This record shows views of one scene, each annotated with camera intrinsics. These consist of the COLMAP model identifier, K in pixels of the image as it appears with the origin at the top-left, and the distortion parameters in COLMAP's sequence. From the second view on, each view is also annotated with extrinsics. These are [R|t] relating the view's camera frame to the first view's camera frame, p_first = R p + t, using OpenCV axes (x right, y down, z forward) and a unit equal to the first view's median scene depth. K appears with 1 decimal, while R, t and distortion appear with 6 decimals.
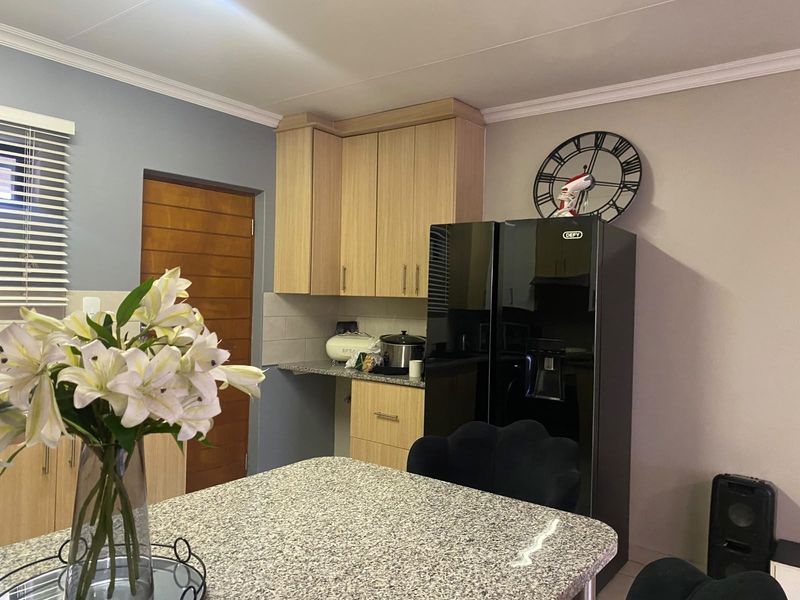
lens RADIAL K [[619.2, 0, 395.2], [0, 619.2, 289.8], [0, 0, 1]] dist [0.114129, -0.131849]
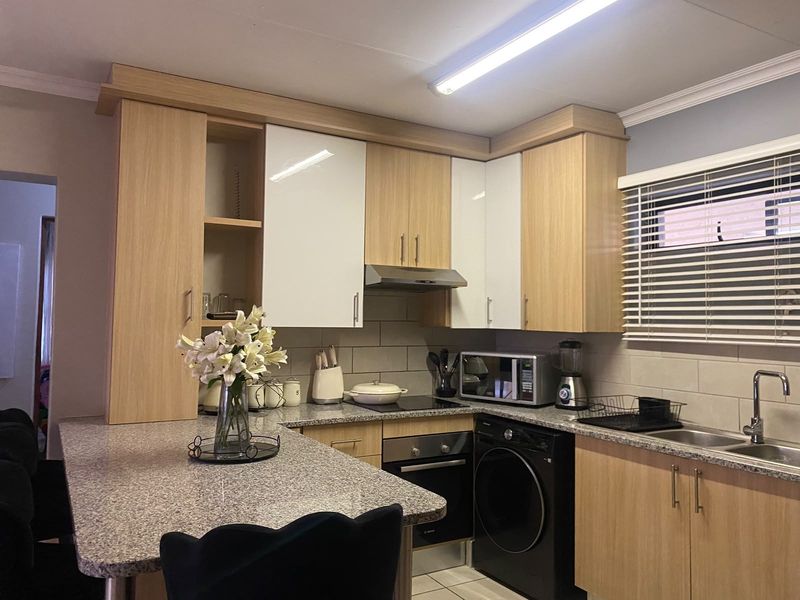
lens RADIAL K [[619.2, 0, 395.2], [0, 619.2, 289.8], [0, 0, 1]] dist [0.114129, -0.131849]
pose [[-0.405875, -0.072512, -0.911048, 0.390505], [-0.015879, 0.997257, -0.072300, 0.015043], [0.913791, -0.014878, -0.405913, 0.667754]]
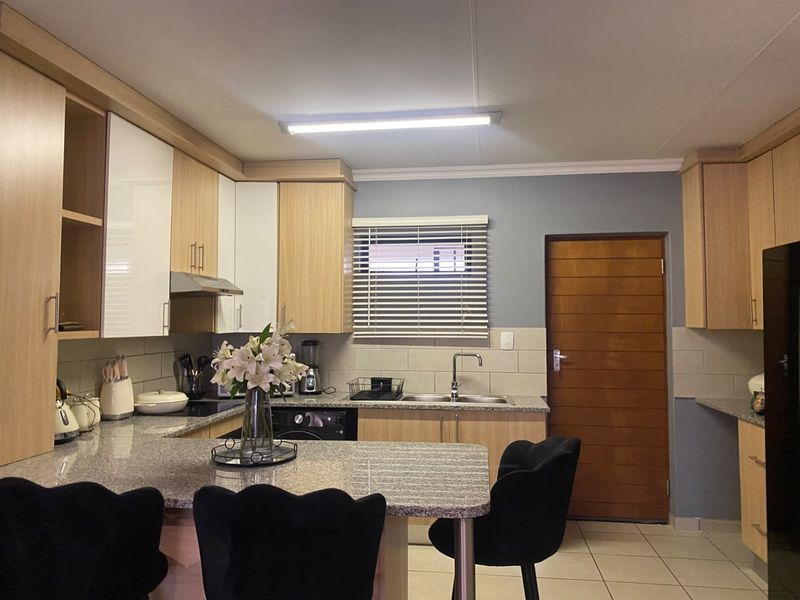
lens RADIAL K [[619.2, 0, 395.2], [0, 619.2, 289.8], [0, 0, 1]] dist [0.114129, -0.131849]
pose [[0.483606, -0.066006, -0.872794, 0.535780], [0.015981, 0.997652, -0.066594, 0.004818], [0.875140, 0.018257, 0.483525, 0.079622]]
